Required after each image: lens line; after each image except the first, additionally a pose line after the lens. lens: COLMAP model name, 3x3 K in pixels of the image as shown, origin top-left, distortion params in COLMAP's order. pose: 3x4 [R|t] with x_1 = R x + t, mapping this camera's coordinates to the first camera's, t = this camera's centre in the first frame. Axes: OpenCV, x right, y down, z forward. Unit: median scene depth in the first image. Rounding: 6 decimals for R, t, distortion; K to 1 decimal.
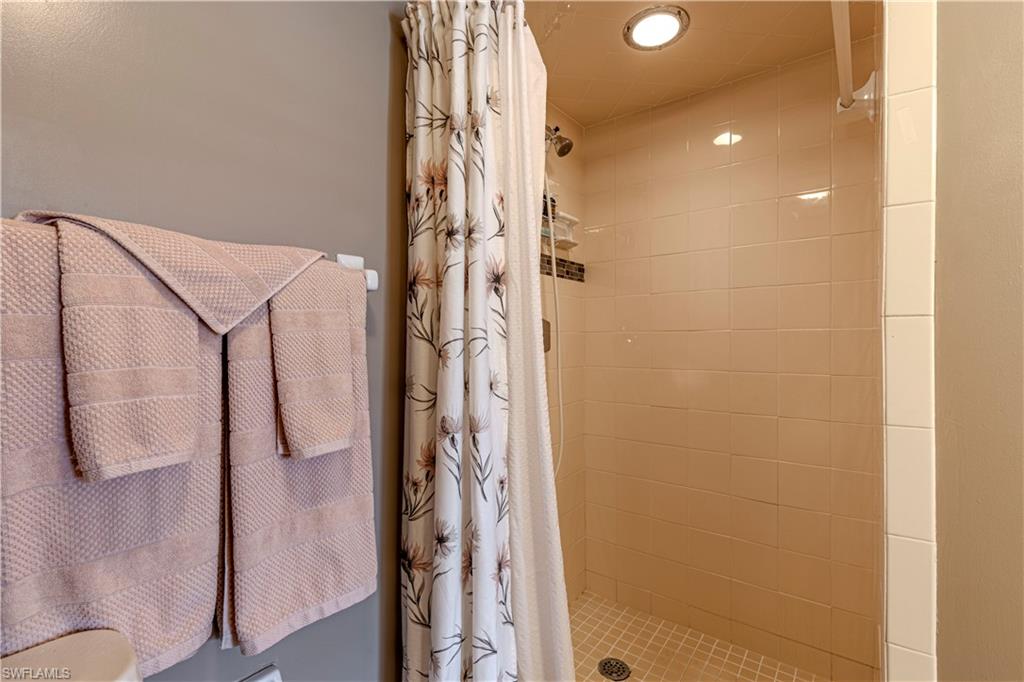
lens RADIAL K [[461.0, 0, 518.1], [0, 461.0, 341.9], [0, 0, 1]] dist [0.012085, -0.001064]
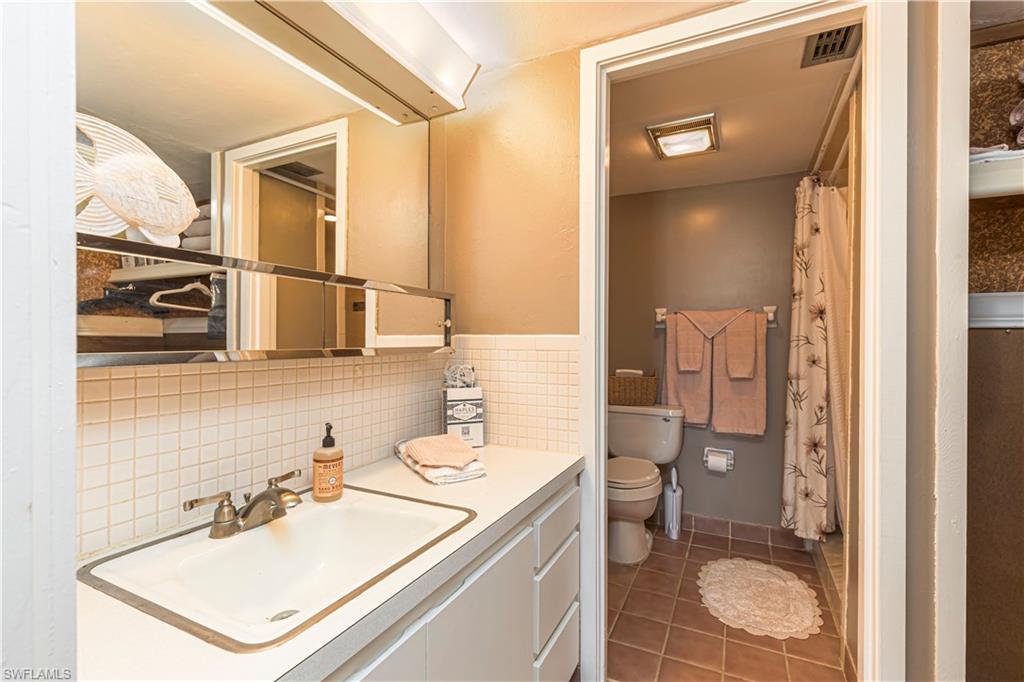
lens RADIAL K [[461.0, 0, 518.1], [0, 461.0, 341.9], [0, 0, 1]] dist [0.012085, -0.001064]
pose [[0.189435, 0.009006, -0.981852, 1.907669], [-0.010868, 0.999916, 0.007075, 0.000691], [0.981833, 0.009330, 0.189517, -0.826611]]
